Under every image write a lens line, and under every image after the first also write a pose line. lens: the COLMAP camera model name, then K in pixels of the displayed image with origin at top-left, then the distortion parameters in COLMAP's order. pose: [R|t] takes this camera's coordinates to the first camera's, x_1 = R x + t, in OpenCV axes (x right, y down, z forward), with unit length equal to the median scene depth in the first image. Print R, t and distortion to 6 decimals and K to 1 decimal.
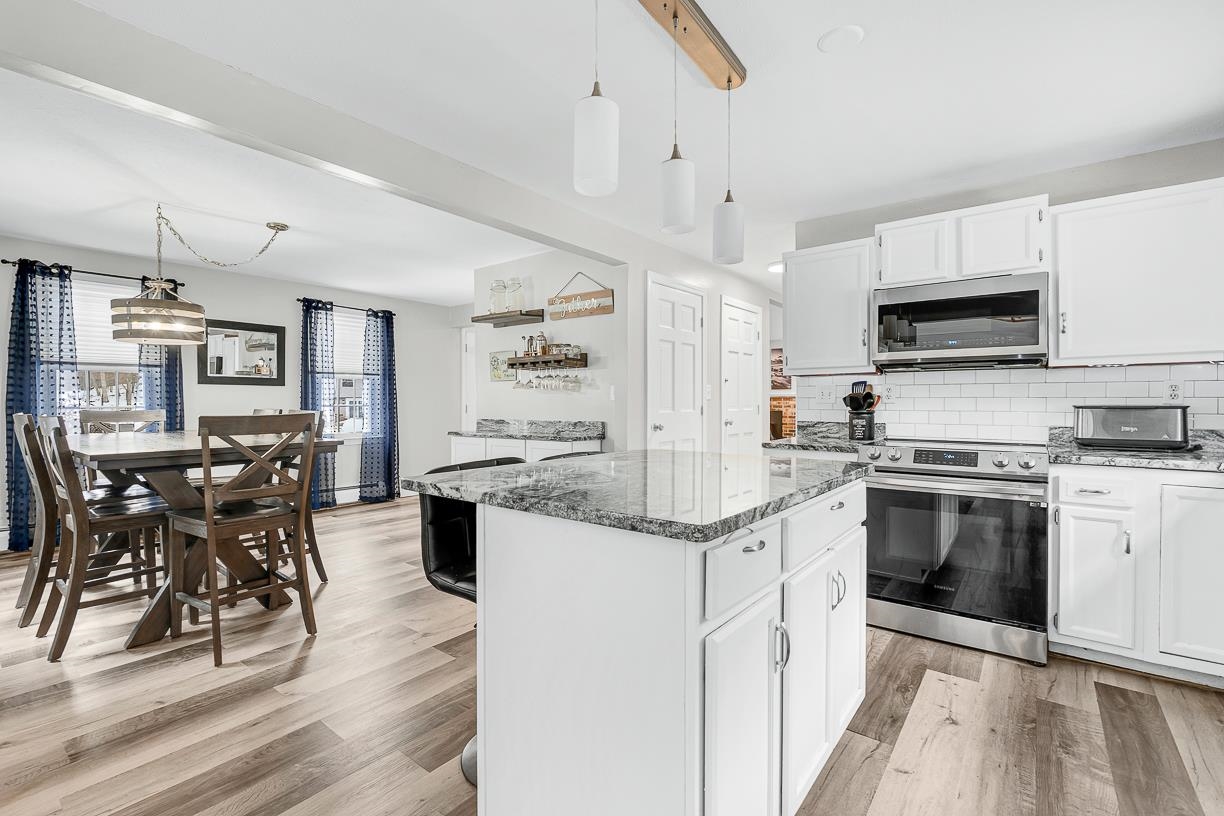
lens RADIAL K [[548.8, 0, 613.4], [0, 548.8, 404.1], [0, 0, 1]] dist [-0.001790, -0.000228]
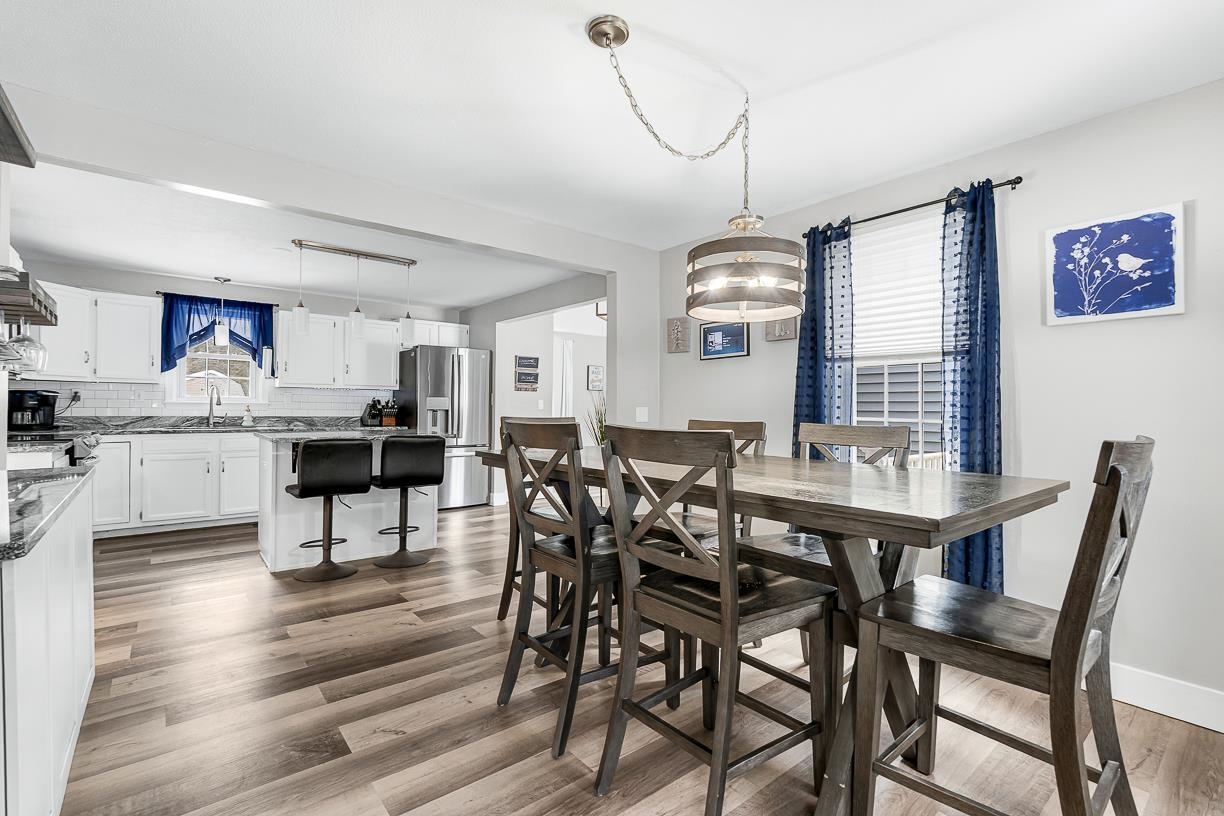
lens RADIAL K [[548.8, 0, 606.4], [0, 548.8, 410.5], [0, 0, 1]] dist [-0.001790, -0.000228]
pose [[-0.975170, -0.011390, 0.221164, -0.593385], [-0.008728, 0.999877, 0.013012, -0.008219], [-0.221285, 0.010759, -0.975150, 1.203921]]
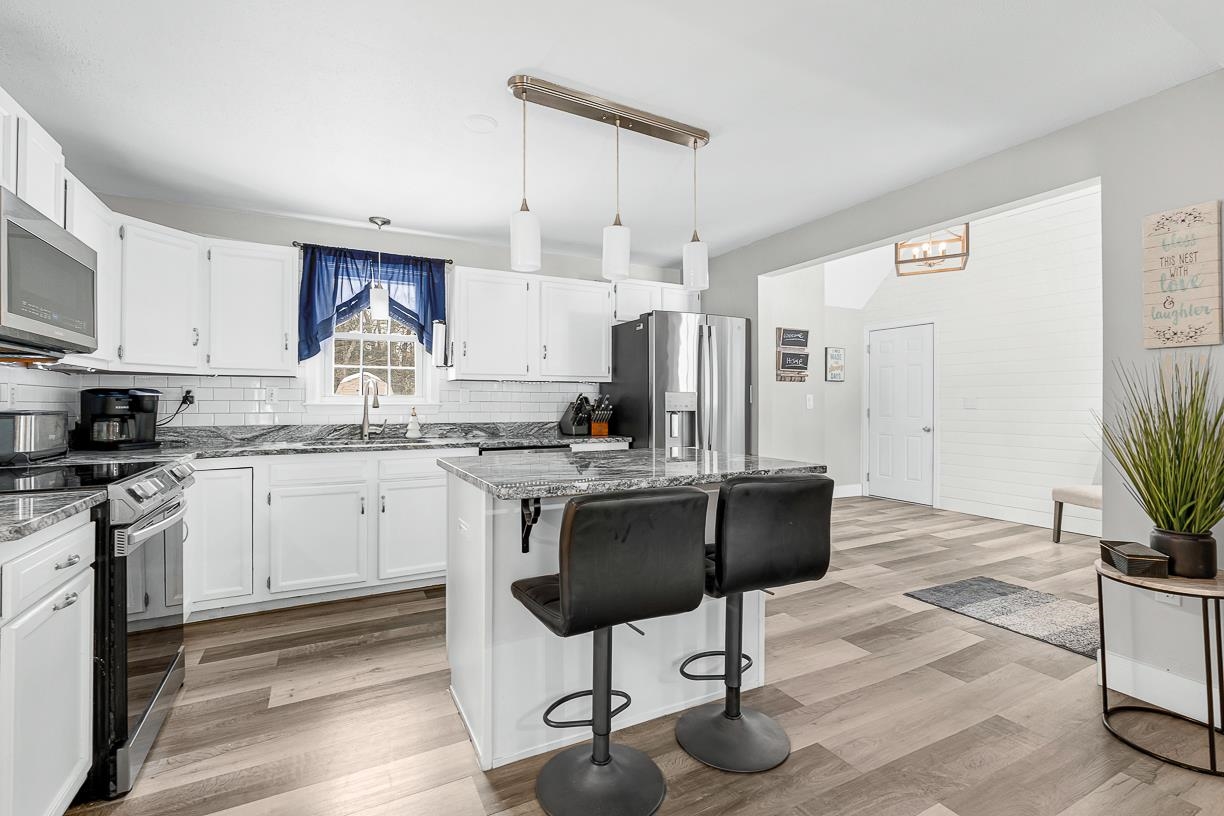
lens RADIAL K [[548.8, 0, 616.3], [0, 548.8, 405.2], [0, 0, 1]] dist [-0.001790, -0.000228]
pose [[-0.914413, -0.001489, 0.404780, -0.157109], [0.002854, 0.999945, 0.010124, -0.007896], [-0.404773, 0.010413, -0.914358, 0.821807]]
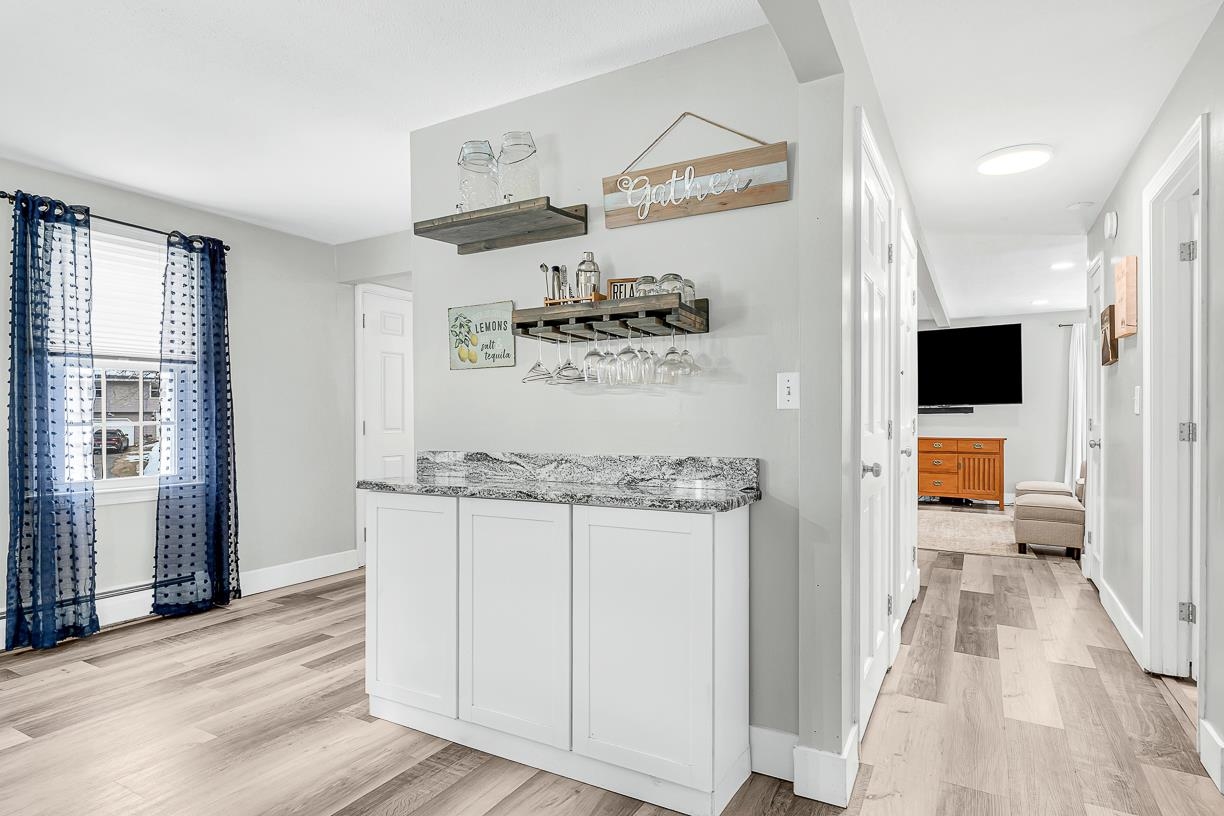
lens RADIAL K [[655.3, 0, 612.3], [0, 655.3, 418.6], [0, 0, 1]] dist [0.000955, -0.000669]
pose [[0.988696, -0.003712, 0.149886, -0.185320], [0.003901, 0.999992, -0.000963, 0.001036], [-0.149881, 0.001537, 0.988703, 0.464335]]
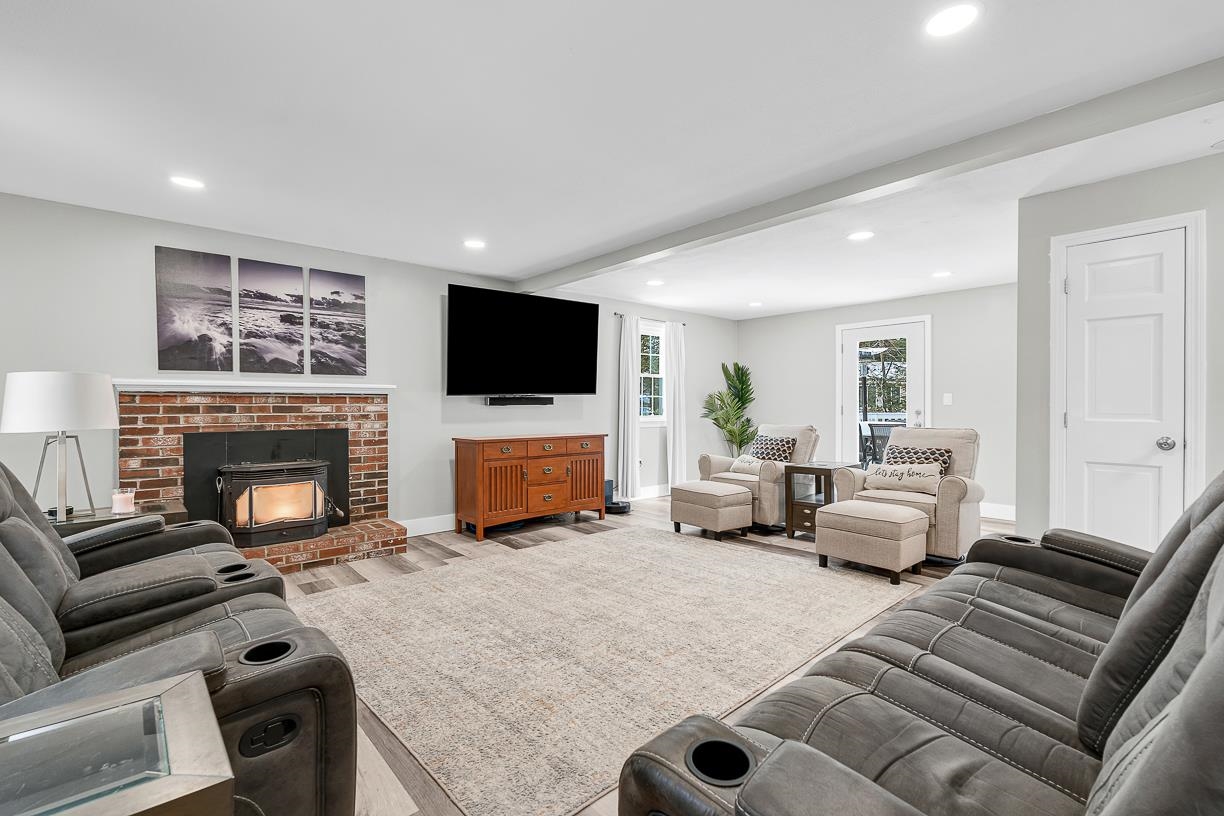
lens RADIAL K [[548.8, 0, 617.6], [0, 548.8, 405.9], [0, 0, 1]] dist [-0.001790, -0.000228]
pose [[0.172478, 0.000077, 0.985013, -0.125313], [0.004303, 0.999990, -0.000832, -0.007400], [-0.985004, 0.004382, 0.172476, 1.731724]]
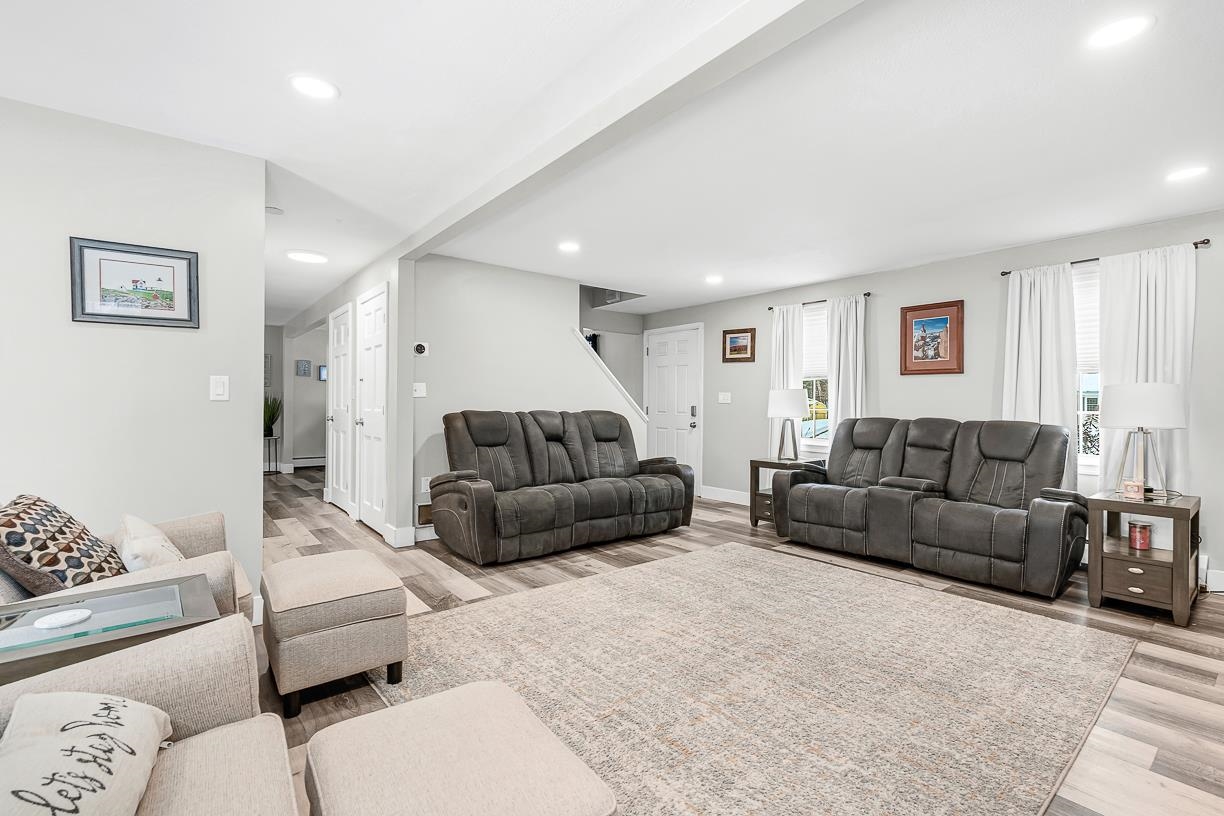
lens RADIAL K [[548.8, 0, 613.7], [0, 548.8, 399.3], [0, 0, 1]] dist [-0.001790, -0.000228]
pose [[-0.234120, -0.007826, -0.972176, 1.184597], [-0.013476, 0.999898, -0.004804, -0.010366], [0.972114, 0.011976, -0.234201, 1.865763]]
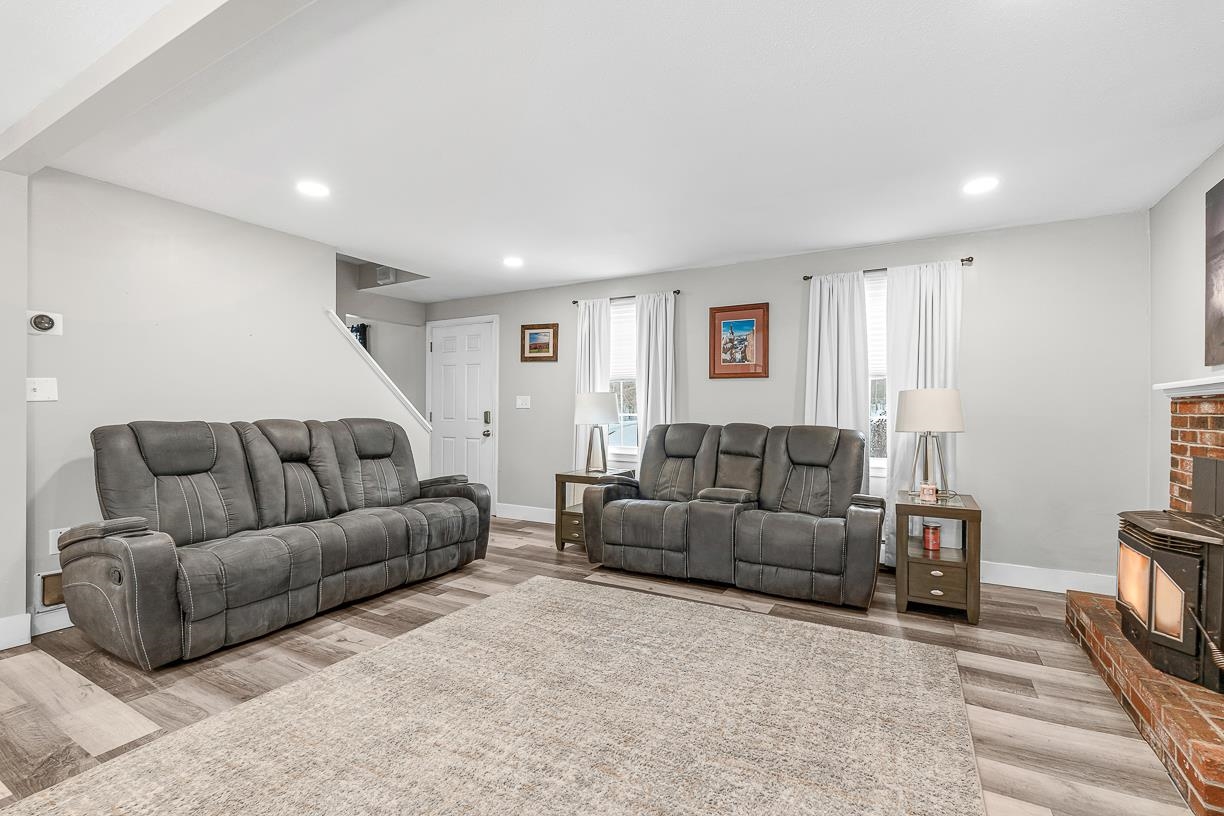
lens RADIAL K [[548.8, 0, 613.4], [0, 548.8, 407.6], [0, 0, 1]] dist [-0.001790, -0.000228]
pose [[0.143392, 0.000586, -0.989666, 1.000922], [-0.010931, 0.999940, -0.000991, -0.013206], [0.989606, 0.010960, 0.143390, 1.836025]]
